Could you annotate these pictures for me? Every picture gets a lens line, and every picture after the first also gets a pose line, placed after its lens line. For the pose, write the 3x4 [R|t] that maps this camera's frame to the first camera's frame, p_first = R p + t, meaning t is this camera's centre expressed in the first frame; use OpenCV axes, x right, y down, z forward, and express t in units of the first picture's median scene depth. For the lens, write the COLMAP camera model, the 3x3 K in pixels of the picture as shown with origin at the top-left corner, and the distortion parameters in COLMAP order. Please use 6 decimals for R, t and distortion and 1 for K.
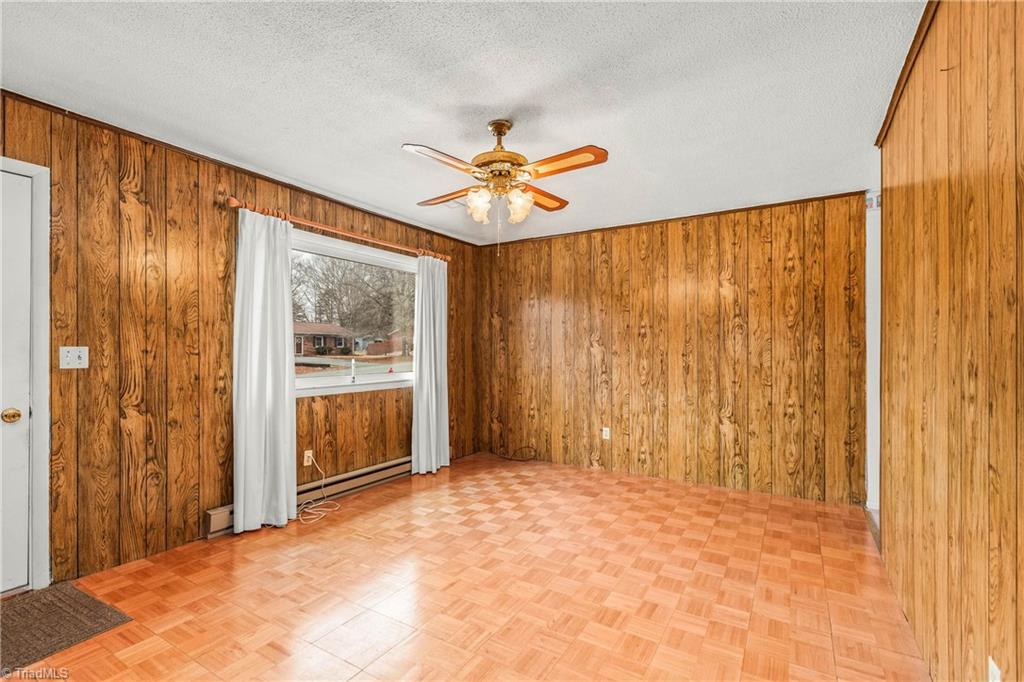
lens RADIAL K [[472.8, 0, 514.2], [0, 472.8, 346.8], [0, 0, 1]] dist [0.003482, -0.002117]
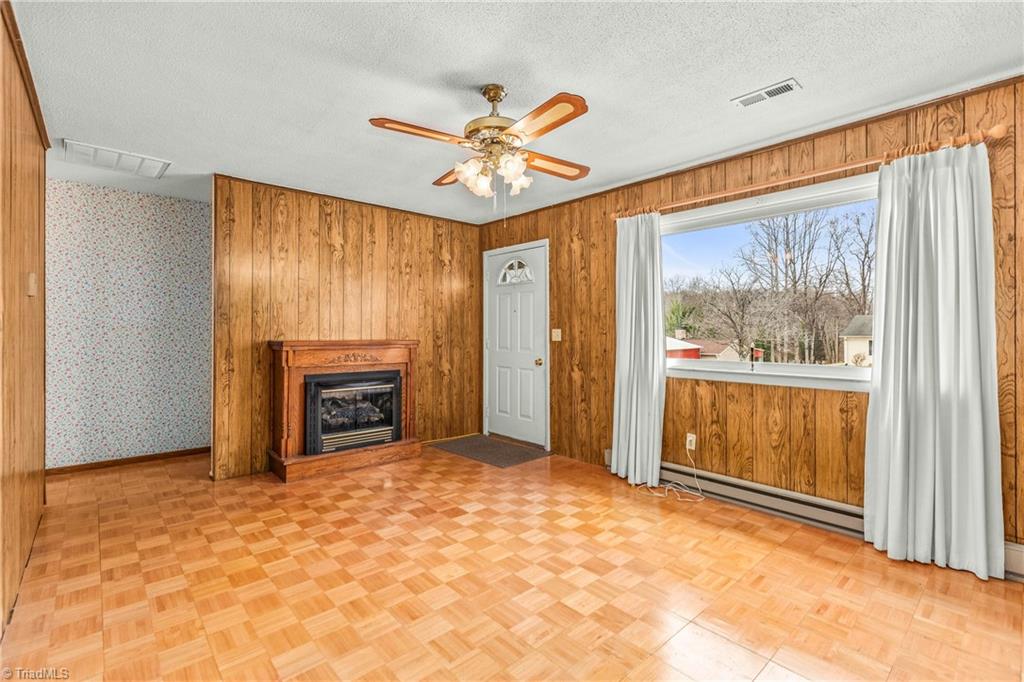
lens RADIAL K [[472.8, 0, 515.8], [0, 472.8, 335.5], [0, 0, 1]] dist [0.003482, -0.002117]
pose [[-0.300607, -0.002447, -0.953745, 0.596739], [-0.003066, 0.999994, -0.001600, 0.018999], [0.953743, 0.002443, -0.300613, 0.939821]]
